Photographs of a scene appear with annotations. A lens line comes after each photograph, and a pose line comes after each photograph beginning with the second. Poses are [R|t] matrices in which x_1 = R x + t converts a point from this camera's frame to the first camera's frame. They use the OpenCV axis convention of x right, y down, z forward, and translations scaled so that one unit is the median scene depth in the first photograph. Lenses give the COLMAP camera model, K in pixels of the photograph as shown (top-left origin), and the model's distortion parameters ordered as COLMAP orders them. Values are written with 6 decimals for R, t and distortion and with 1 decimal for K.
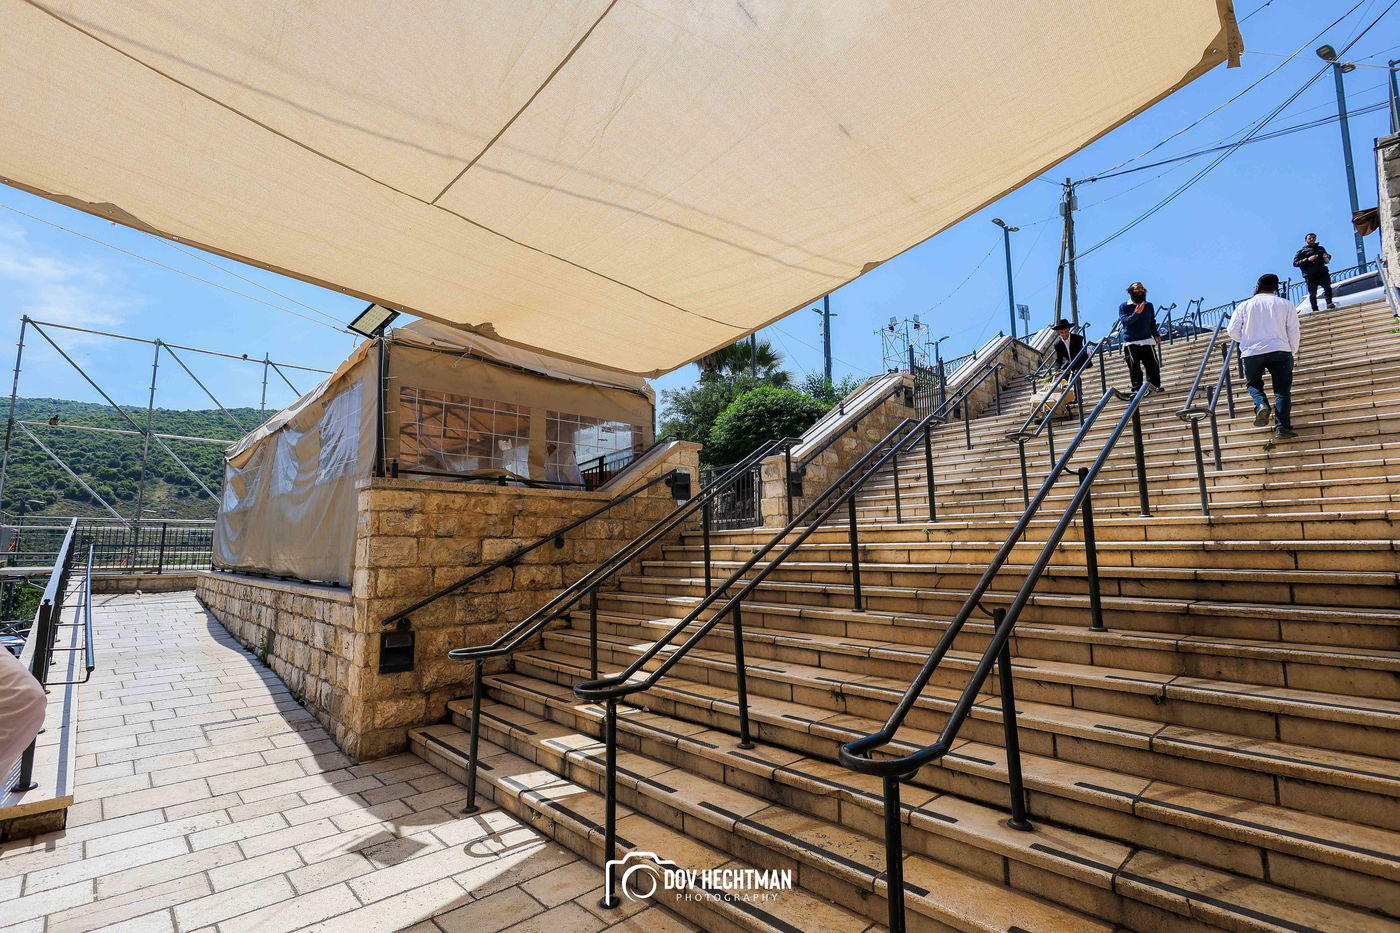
lens RADIAL K [[646.1, 0, 697.2], [0, 646.1, 467.7], [0, 0, 1]] dist [0.000032, 0.000403]
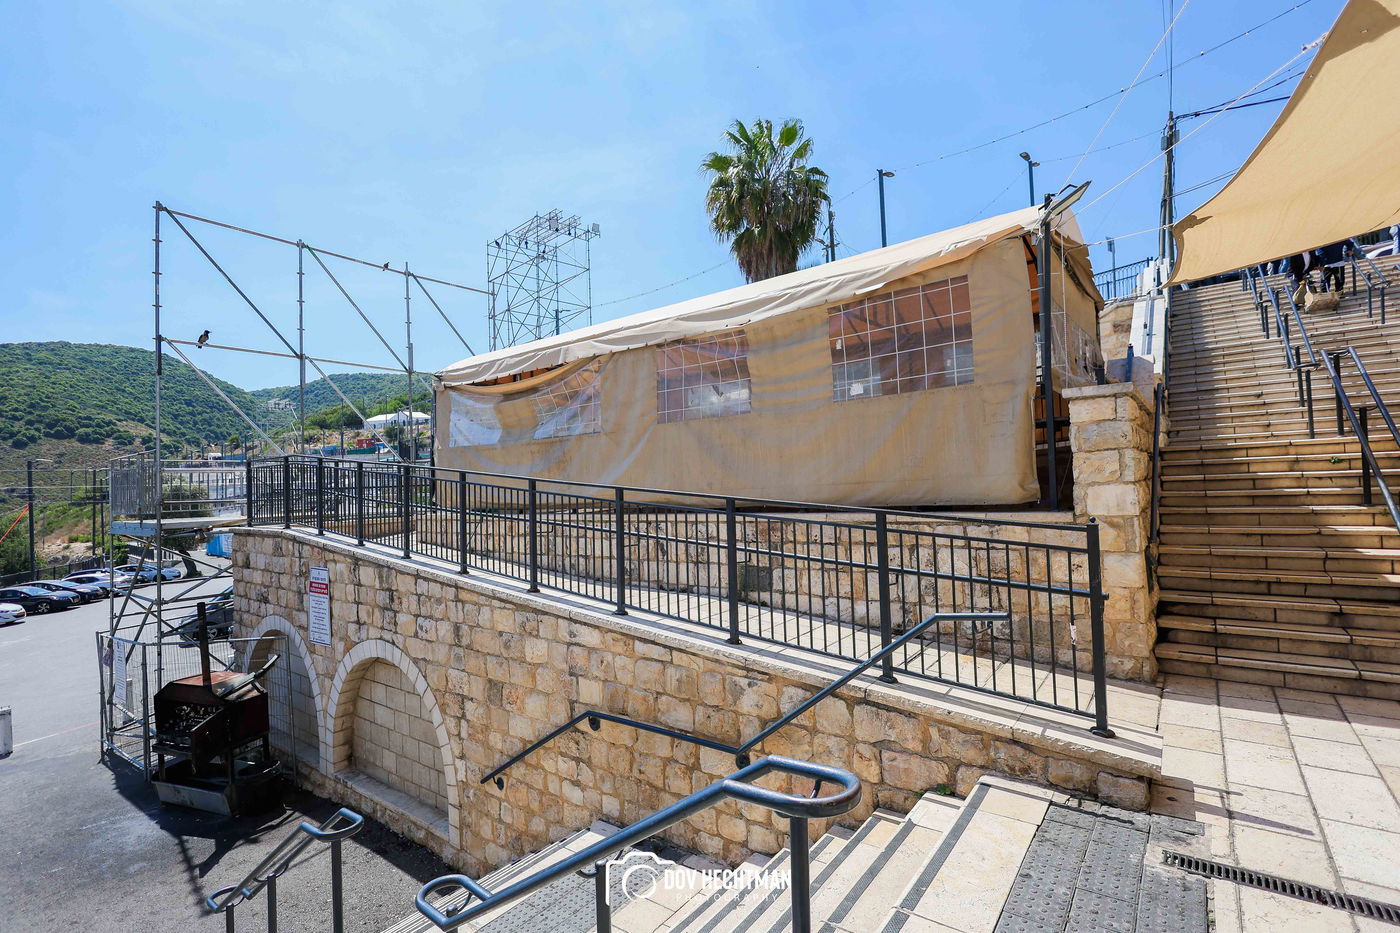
lens RADIAL K [[646.1, 0, 697.2], [0, 646.1, 467.7], [0, 0, 1]] dist [0.000032, 0.000403]
pose [[0.985978, -0.025705, 0.164883, -0.361529], [0.009996, 0.995388, 0.095407, 0.011854], [-0.166575, -0.092421, 0.981688, 0.061890]]
